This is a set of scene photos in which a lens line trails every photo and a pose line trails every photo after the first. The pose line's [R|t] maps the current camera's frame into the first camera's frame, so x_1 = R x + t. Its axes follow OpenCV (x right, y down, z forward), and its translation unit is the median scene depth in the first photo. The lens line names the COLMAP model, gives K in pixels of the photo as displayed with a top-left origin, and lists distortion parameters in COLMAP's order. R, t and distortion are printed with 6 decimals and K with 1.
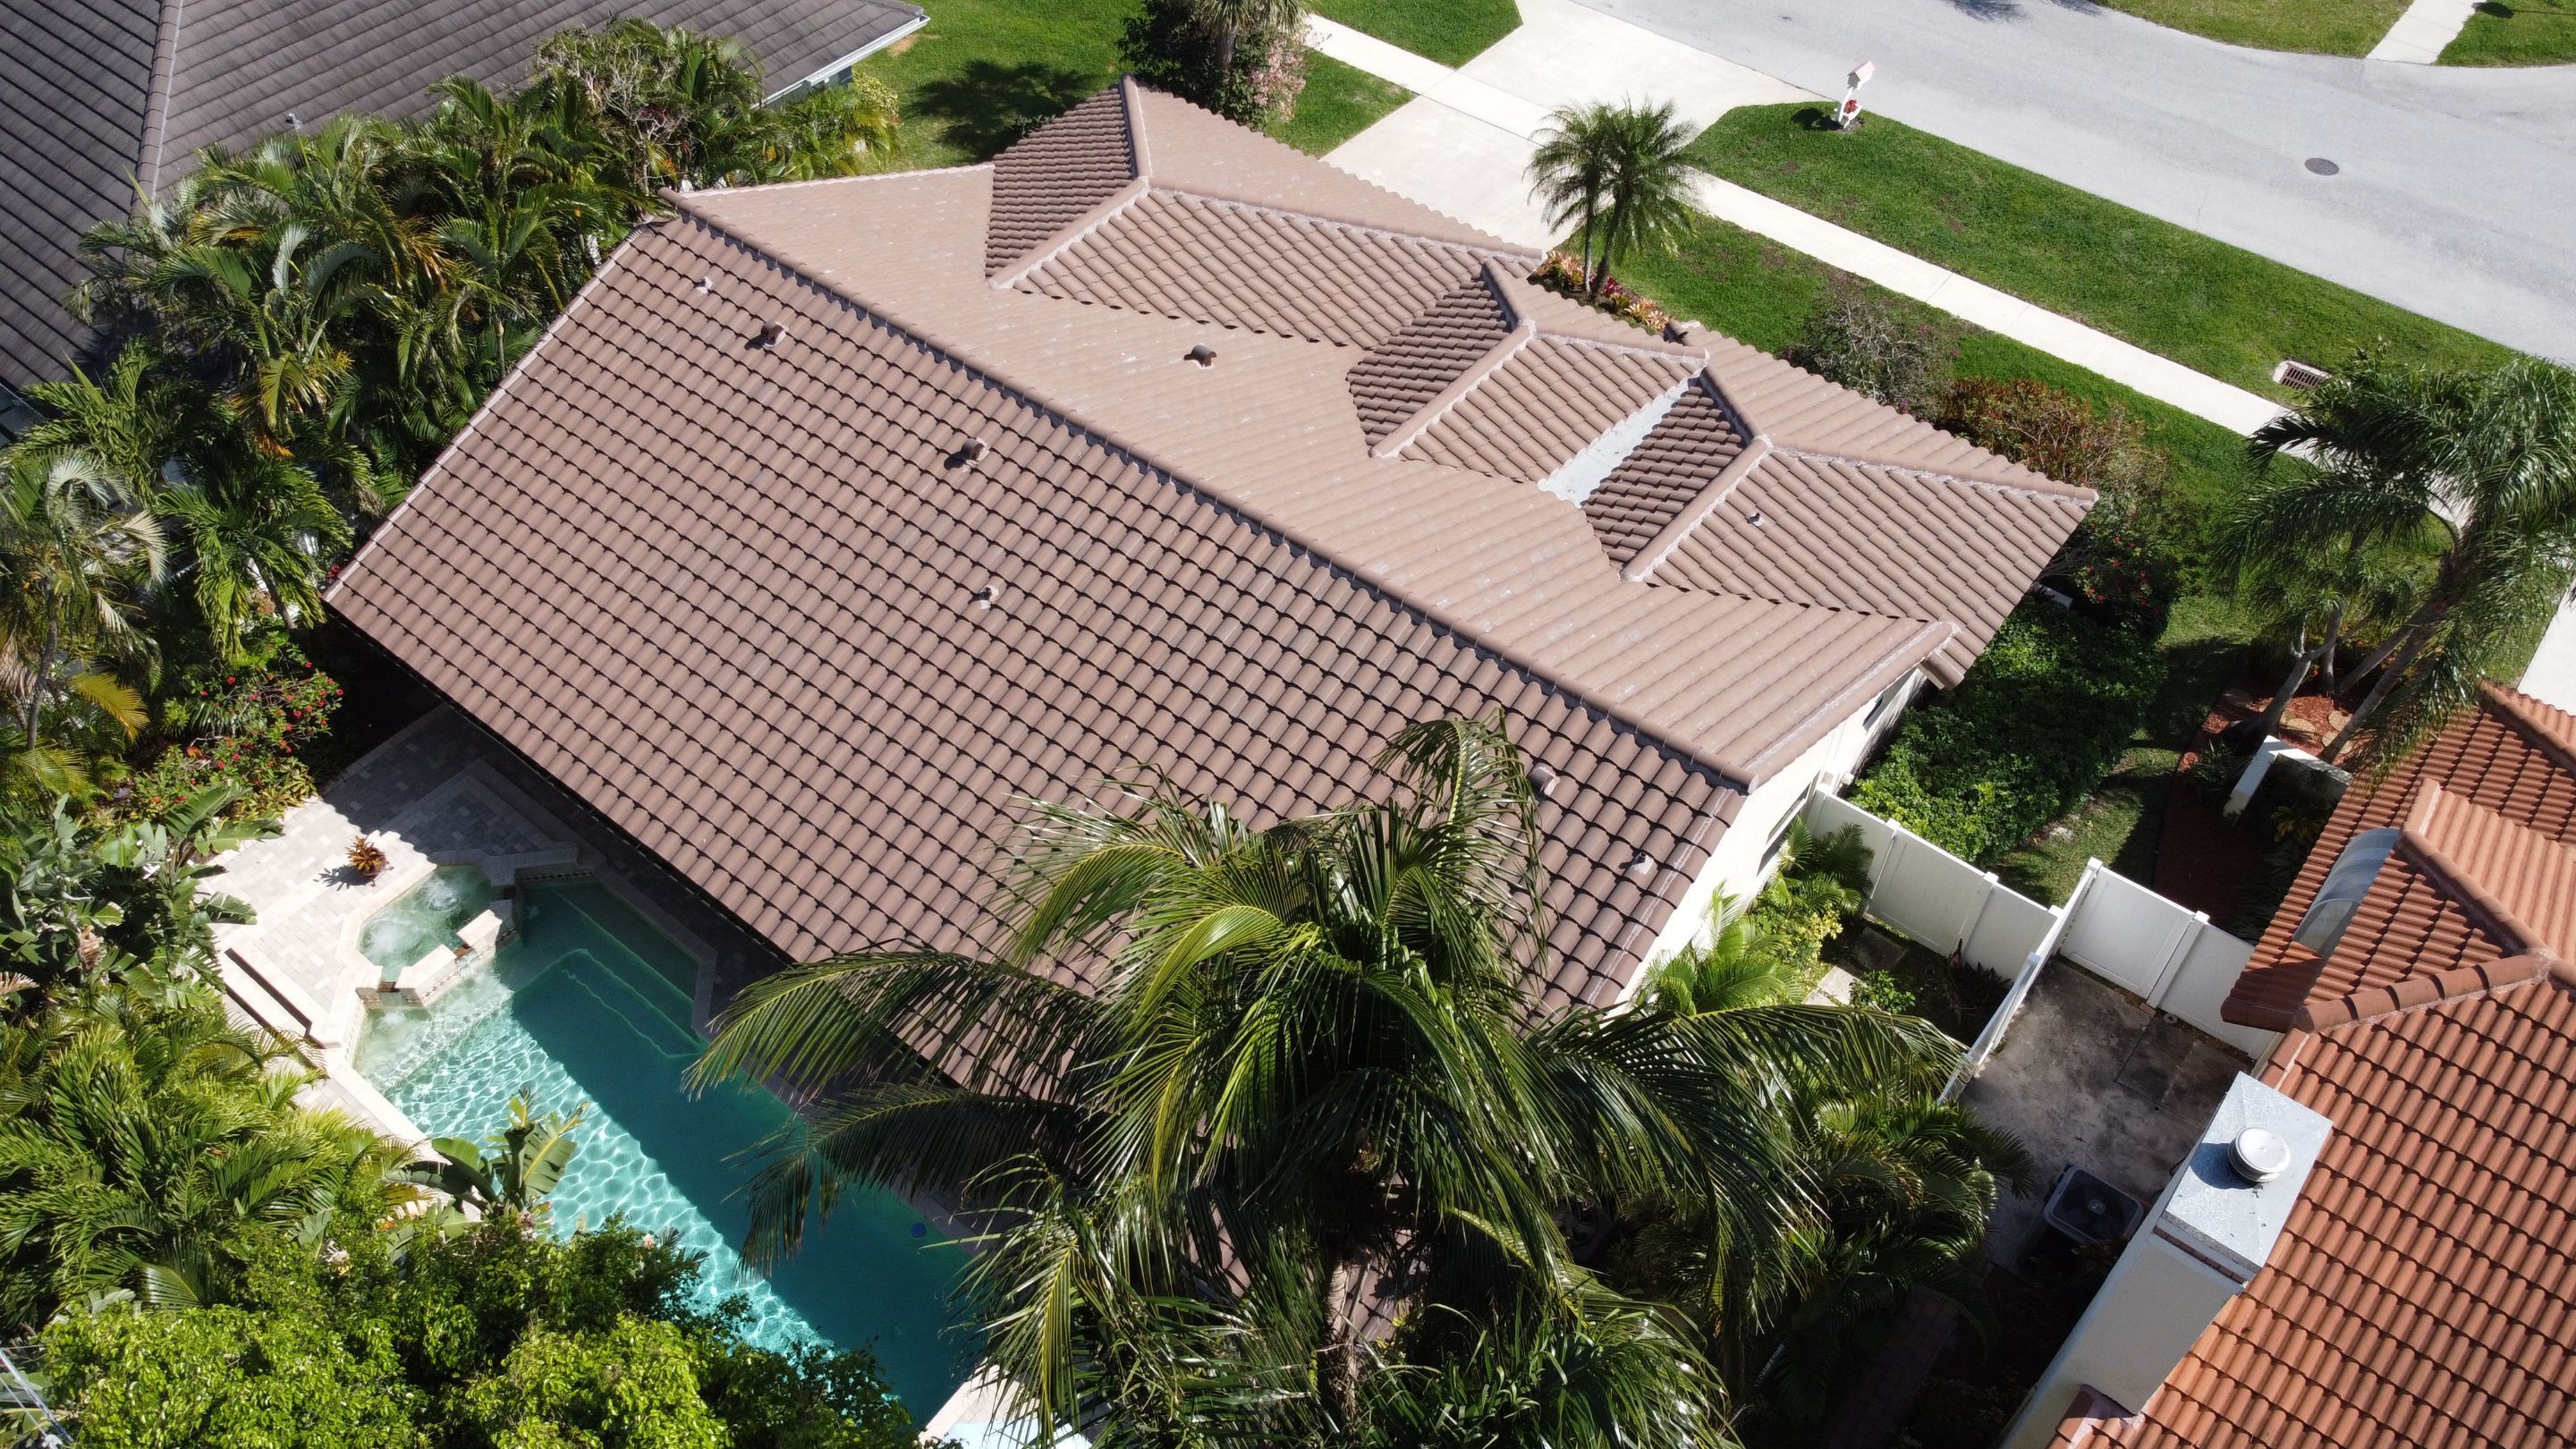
lens RADIAL K [[1964.3, 0, 1304.8], [0, 1964.3, 730.9], [0, 0, 1]] dist [0.003474, 0.002284]
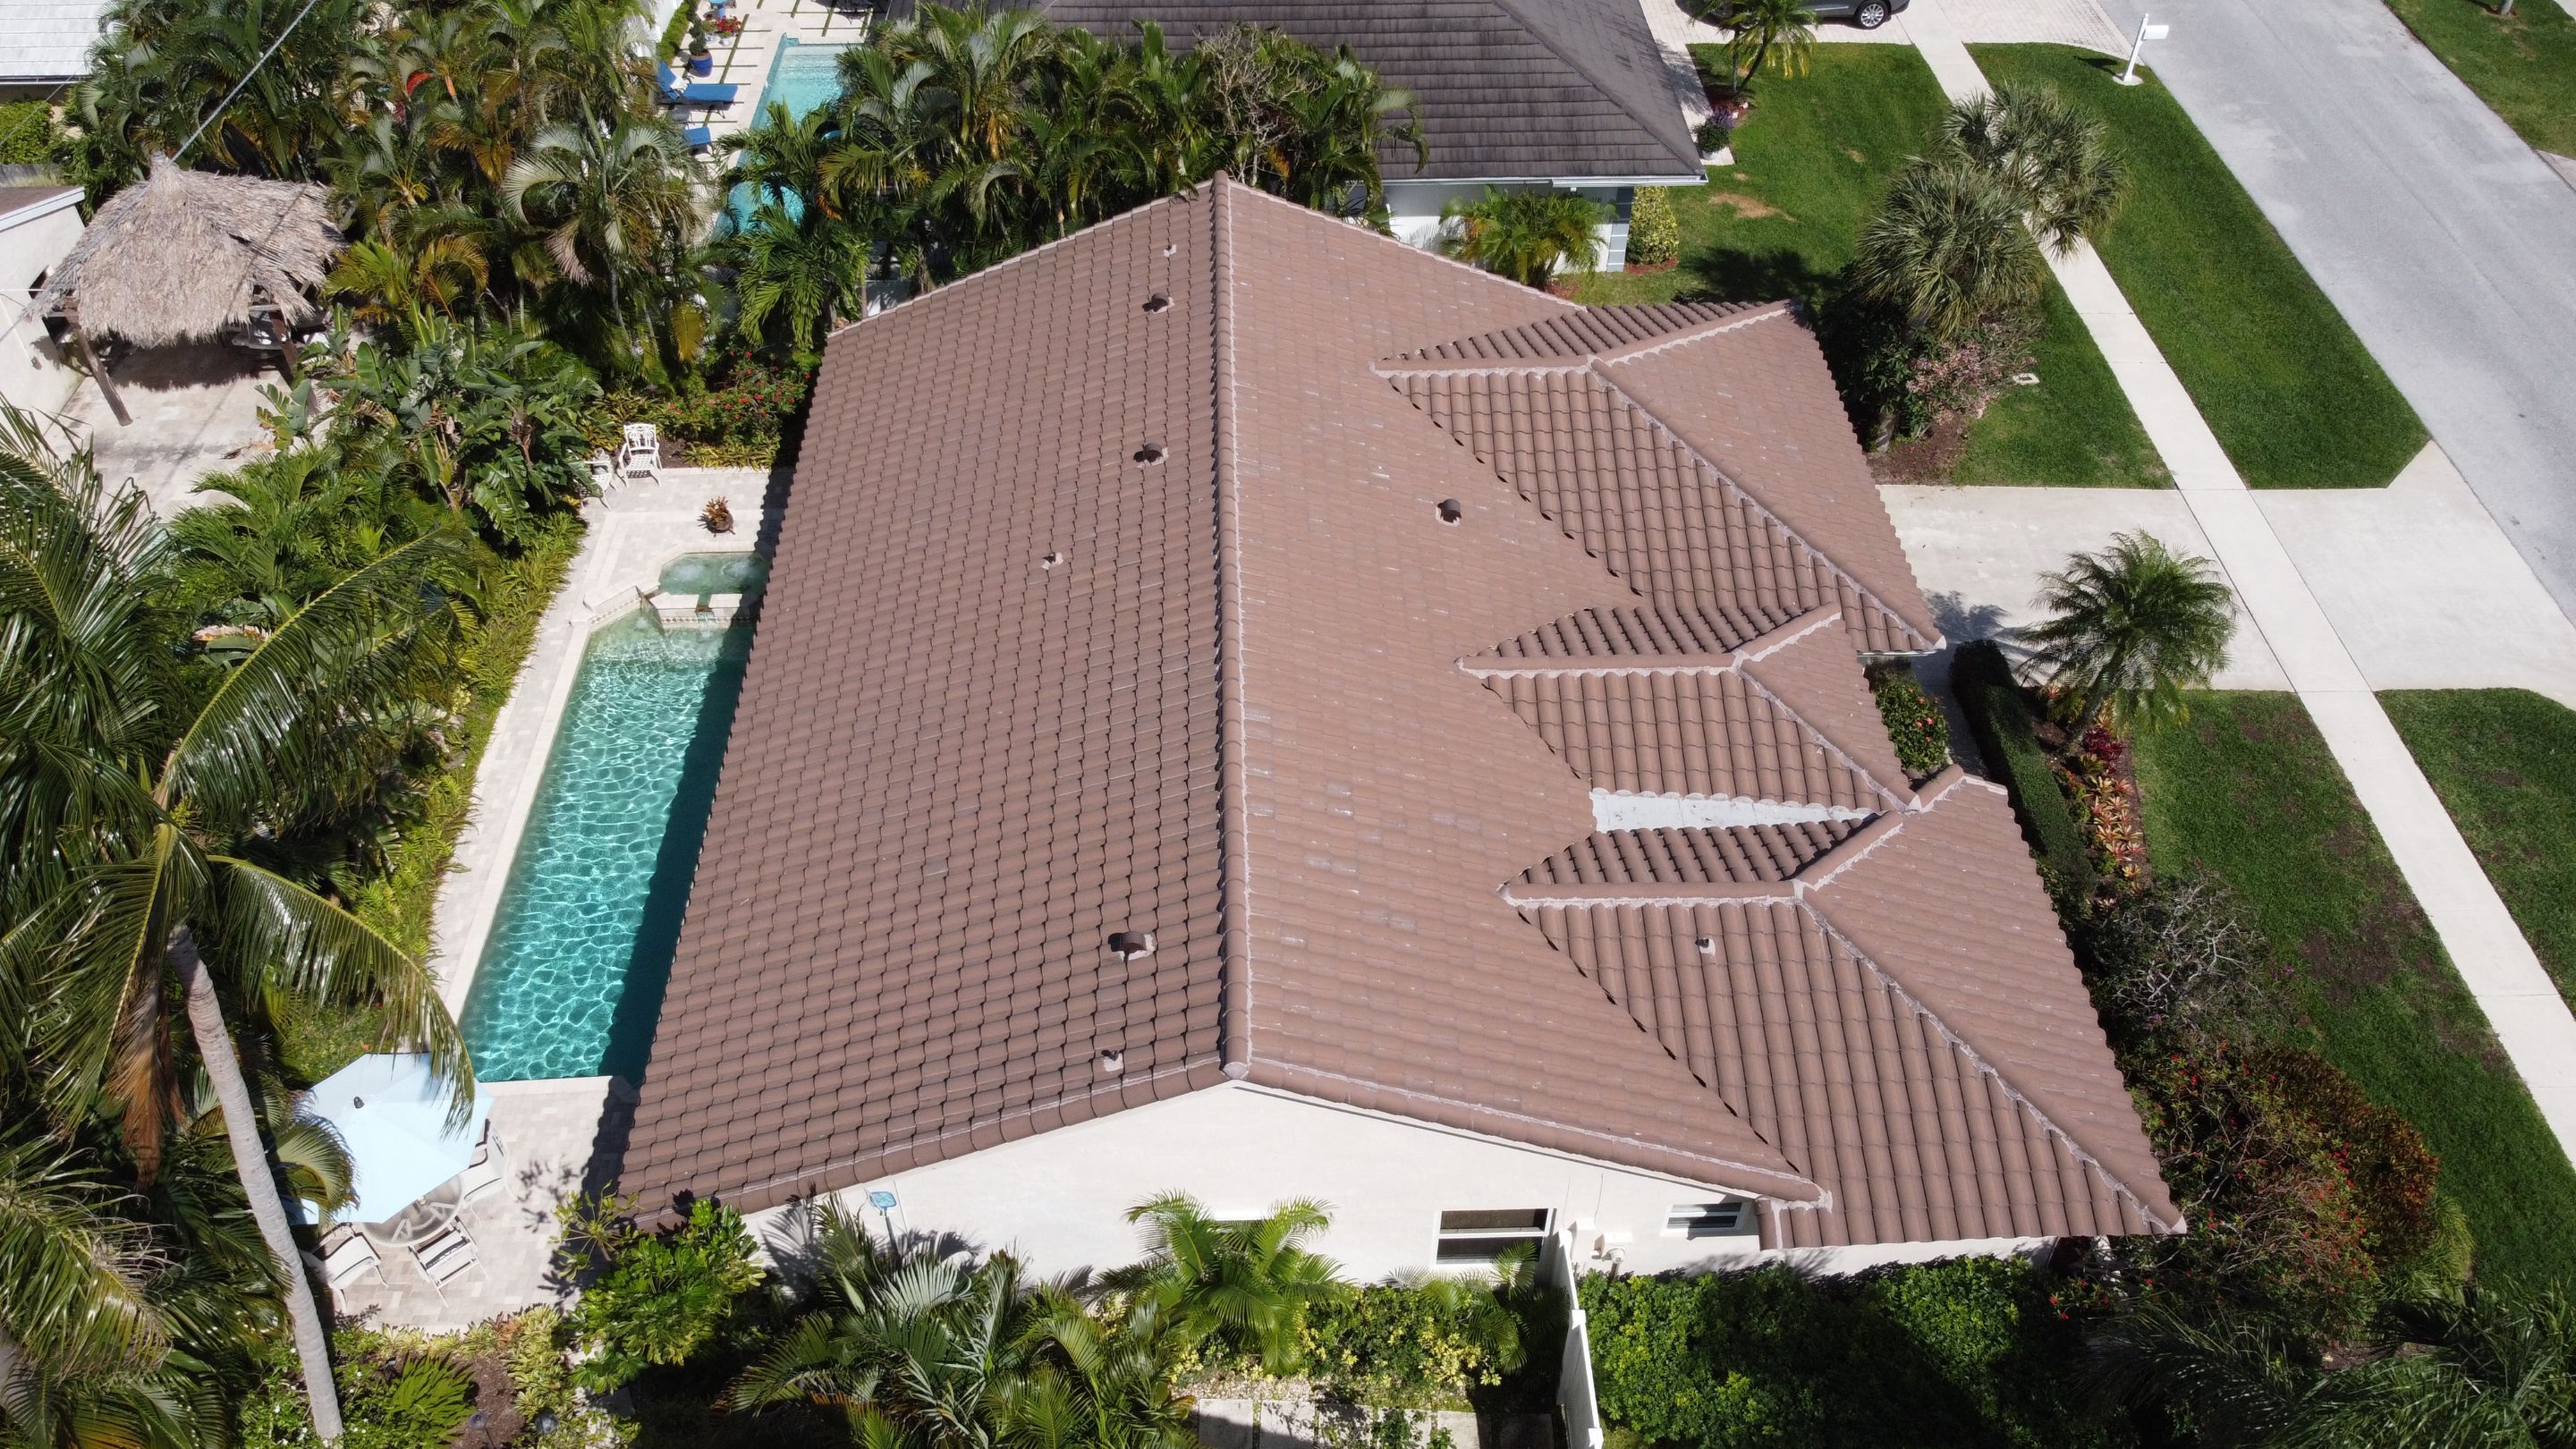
lens RADIAL K [[1954.9, 0, 1270.9], [0, 1954.9, 715.9], [0, 0, 1]] dist [-0.003438, -0.002684]
pose [[0.640902, 0.529725, -0.555550, 0.390995], [-0.571034, 0.812671, 0.116130, -0.133749], [0.512996, 0.242810, 0.823334, 0.127469]]
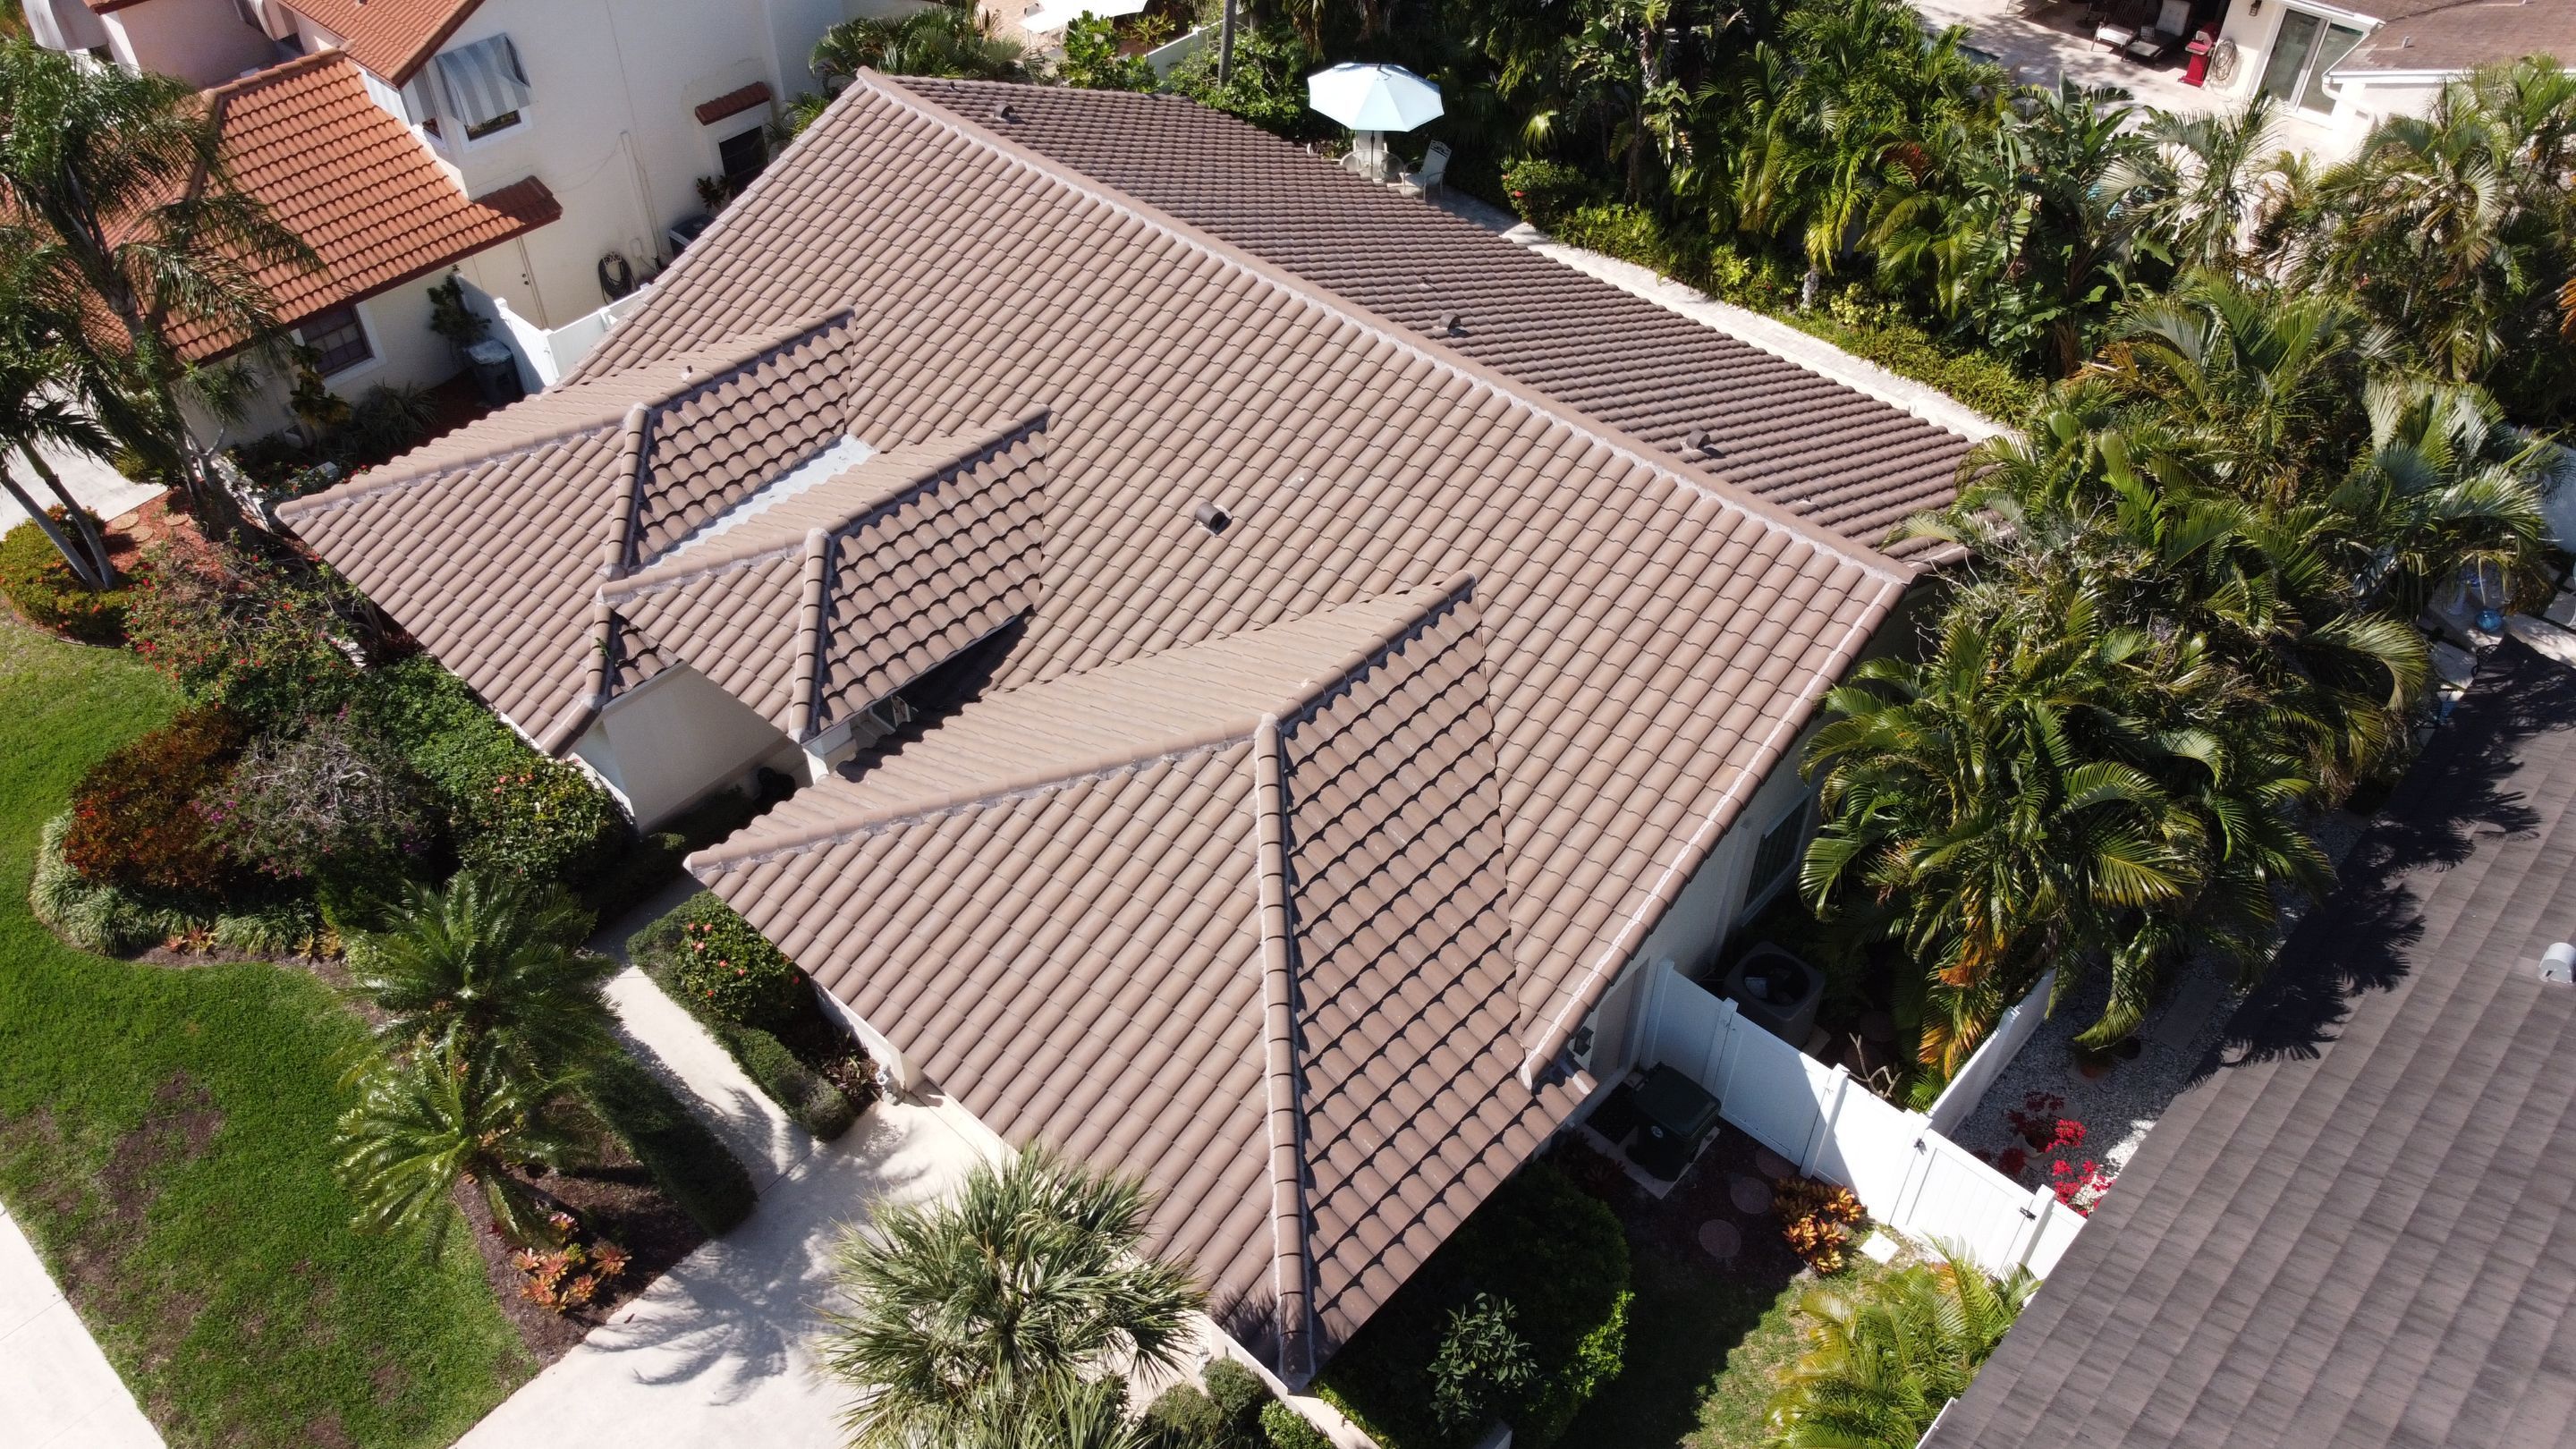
lens RADIAL K [[1898.3, 0, 1288.0], [0, 1898.3, 724.5], [0, 0, 1]] dist [-0.004860, -0.000682]
pose [[-0.997254, -0.054561, 0.050071, -0.104460], [0.052341, -0.041013, 0.997787, -0.801753], [-0.052386, 0.997668, 0.043756, 0.831504]]
